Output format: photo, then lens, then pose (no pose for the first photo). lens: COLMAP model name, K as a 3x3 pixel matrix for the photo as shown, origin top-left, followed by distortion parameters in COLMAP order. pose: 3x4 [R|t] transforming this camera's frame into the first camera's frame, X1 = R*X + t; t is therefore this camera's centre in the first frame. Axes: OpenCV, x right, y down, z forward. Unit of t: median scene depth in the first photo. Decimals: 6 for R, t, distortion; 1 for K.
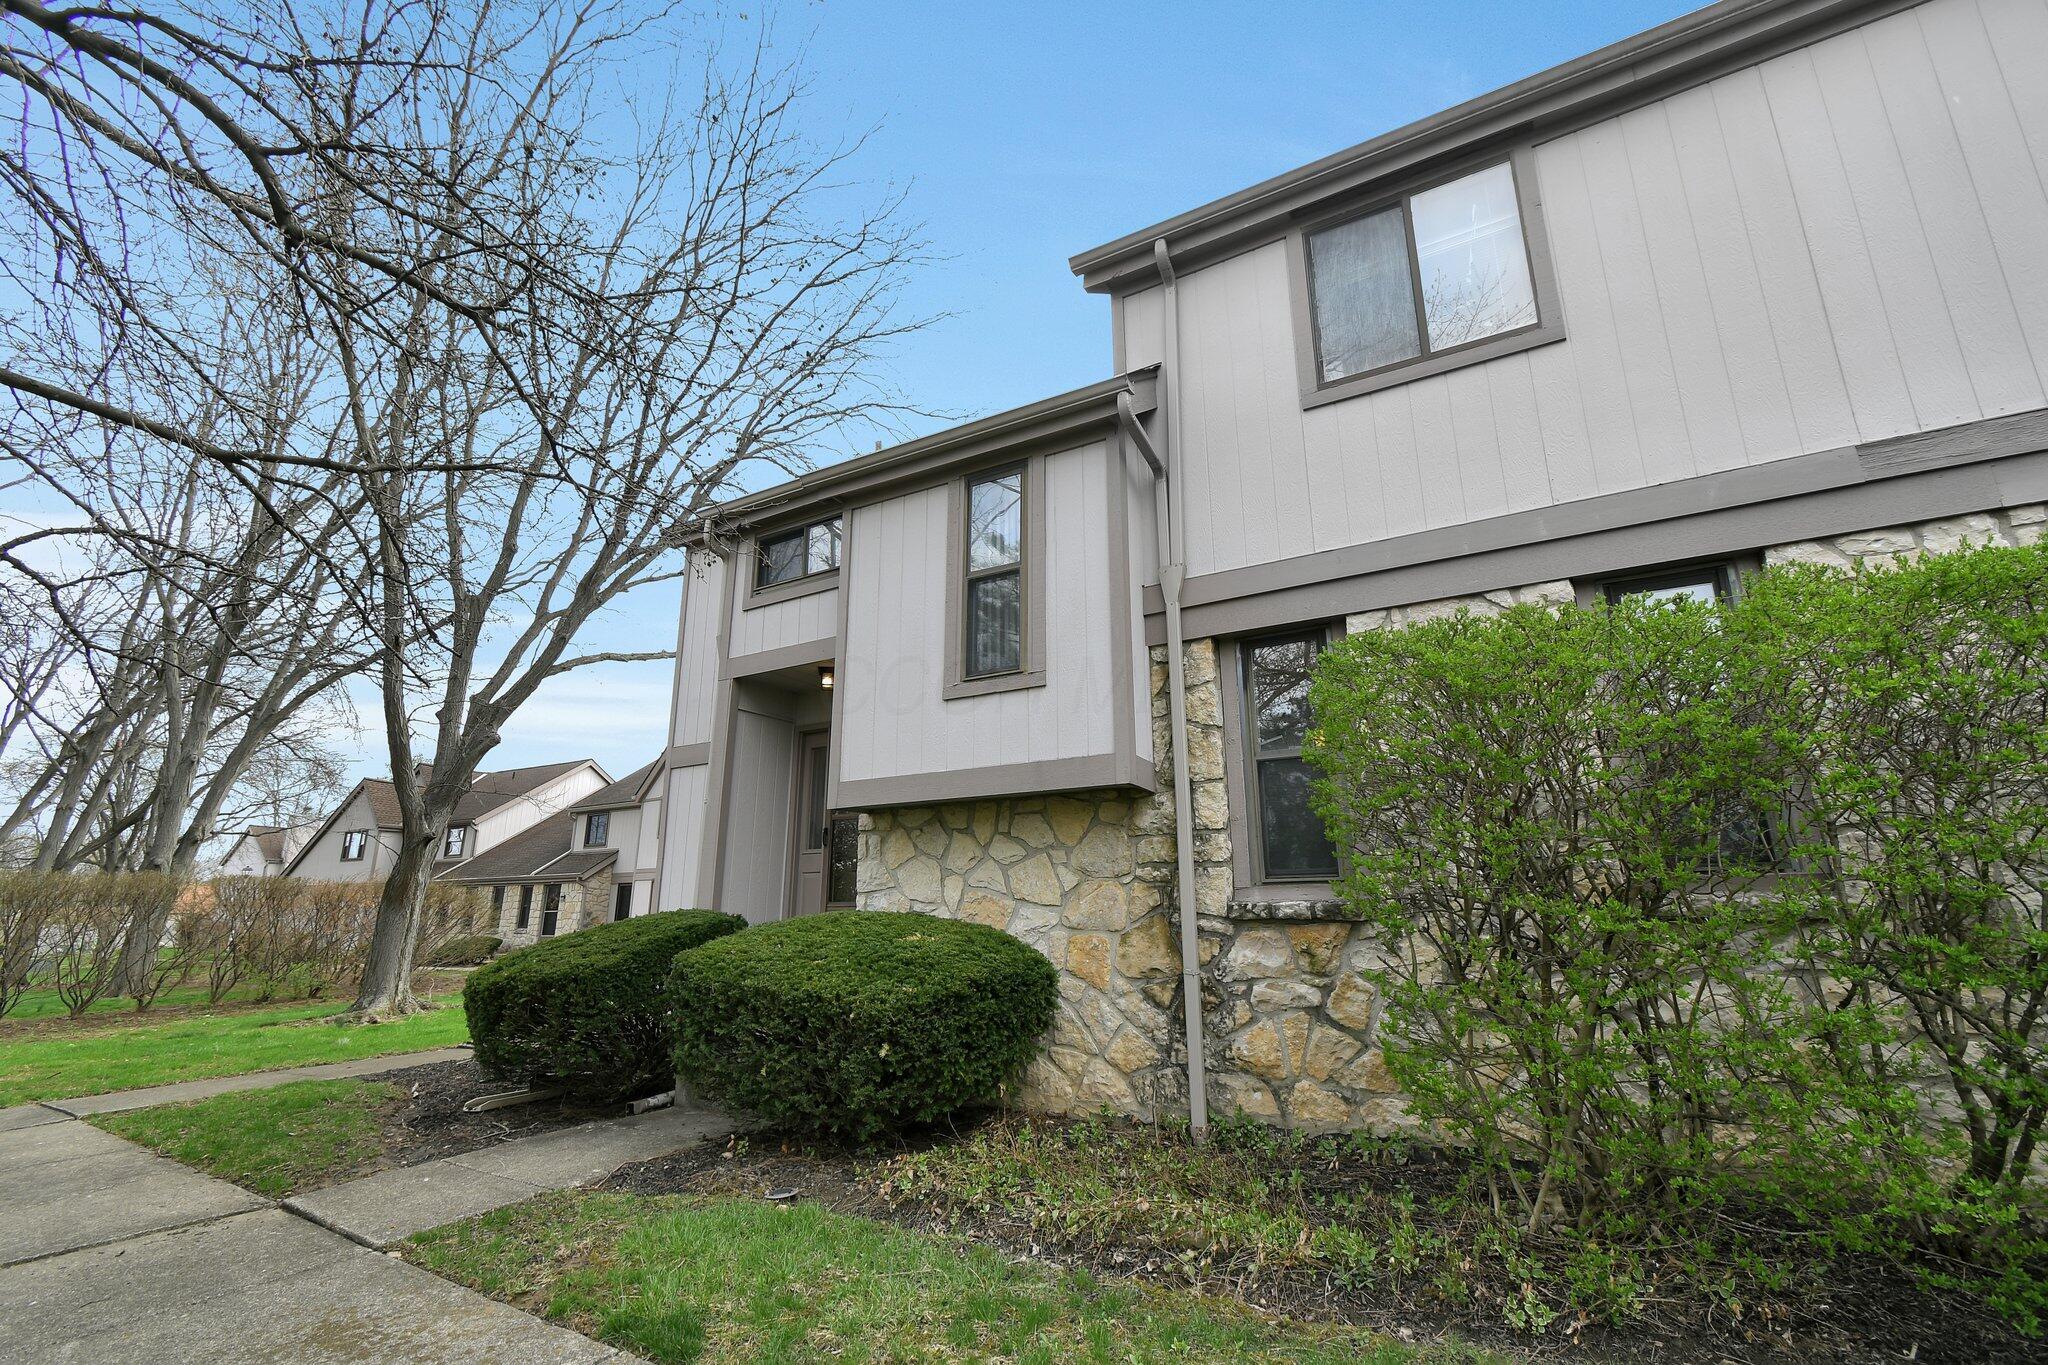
lens RADIAL K [[896.4, 0, 1025.6], [0, 896.4, 690.1], [0, 0, 1]] dist [0.002426, 0.000149]
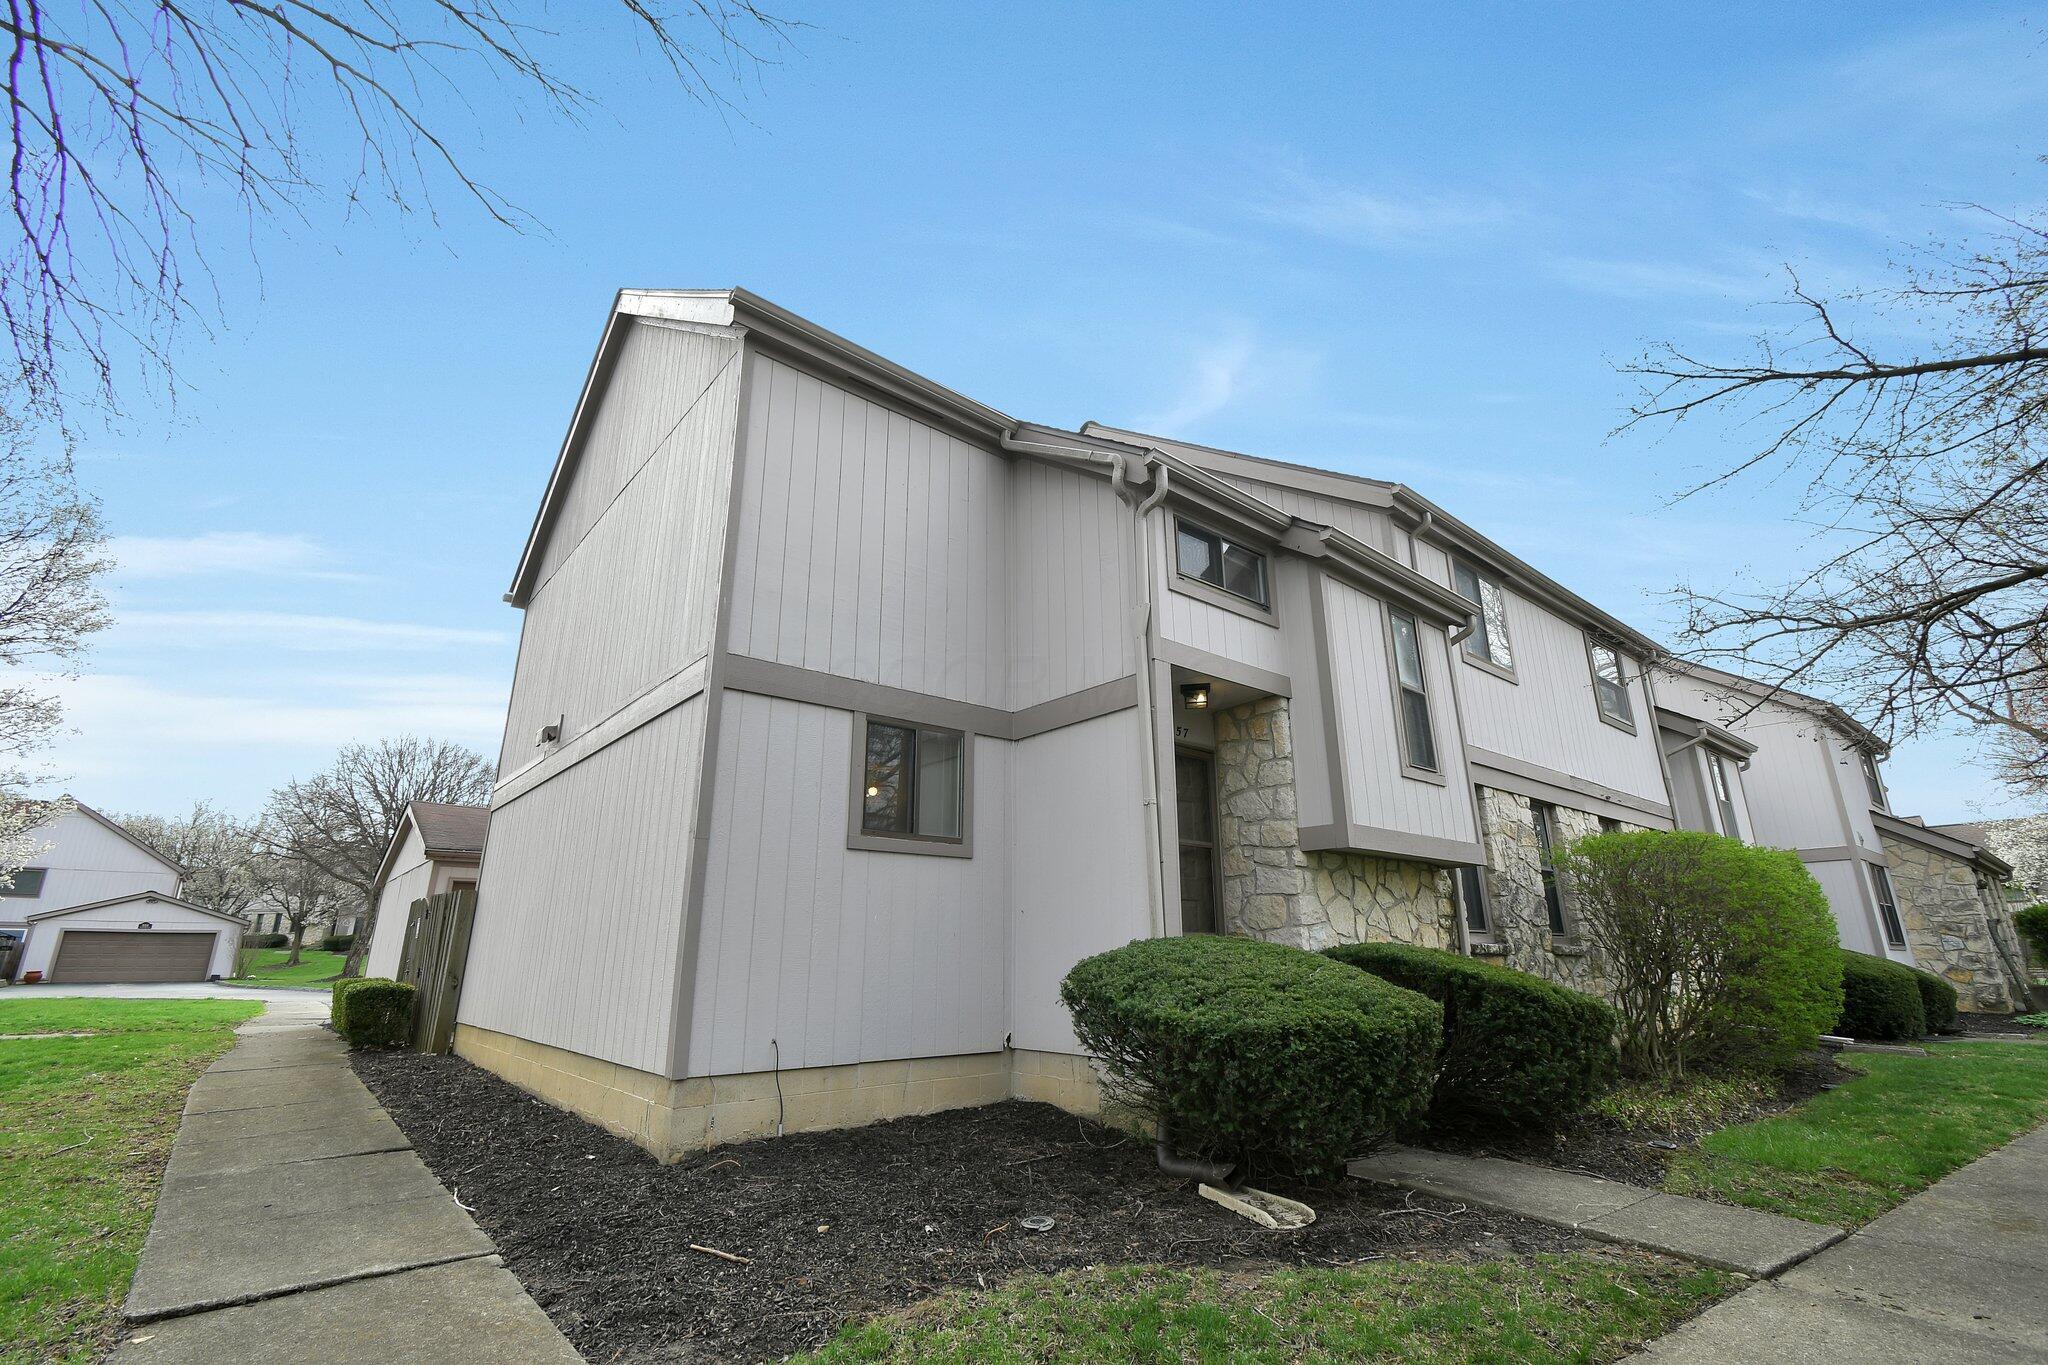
lens RADIAL K [[896.4, 0, 1022.5], [0, 896.4, 680.8], [0, 0, 1]] dist [0.002426, 0.000149]
pose [[0.350646, 0.279841, 0.893721, -1.428688], [-0.239858, 0.949316, -0.203142, 0.263278], [-0.905271, -0.143136, 0.399996, 0.973263]]
